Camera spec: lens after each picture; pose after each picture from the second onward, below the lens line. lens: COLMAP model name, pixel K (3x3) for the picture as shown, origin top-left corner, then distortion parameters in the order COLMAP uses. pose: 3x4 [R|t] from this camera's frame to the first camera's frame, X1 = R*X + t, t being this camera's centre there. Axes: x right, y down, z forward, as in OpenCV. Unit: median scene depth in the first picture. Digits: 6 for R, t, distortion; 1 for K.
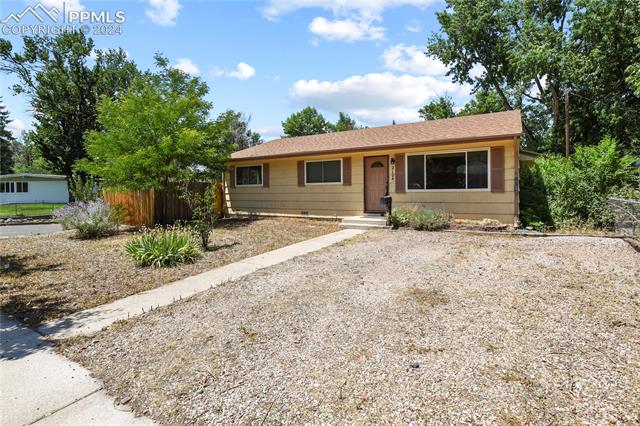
lens RADIAL K [[313.0, 0, 321.9], [0, 313.0, 207.2], [0, 0, 1]] dist [-0.020908, -0.001108]
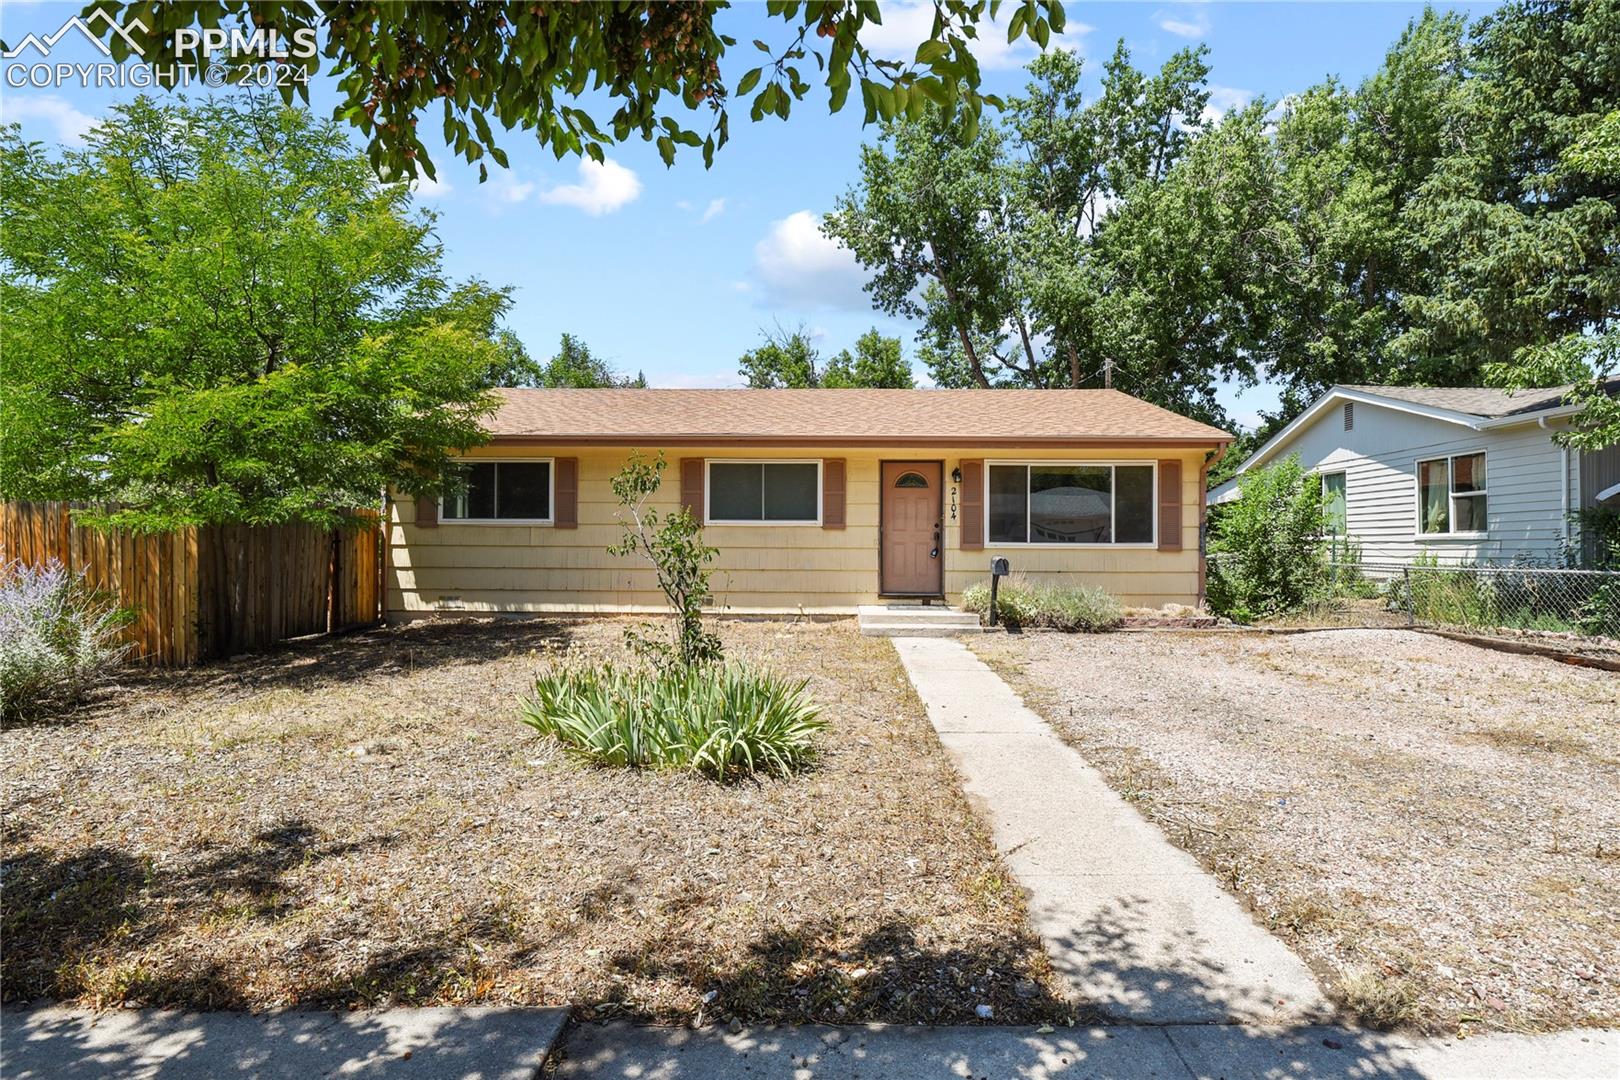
lens RADIAL K [[792.3, 0, 805.2], [0, 792.3, 554.9], [0, 0, 1]] dist [-0.020908, -0.001108]
pose [[0.865548, 0.013385, 0.500647, -0.460767], [0.010356, 0.998951, -0.044610, 0.007019], [-0.500719, 0.043797, 0.864501, 0.163013]]
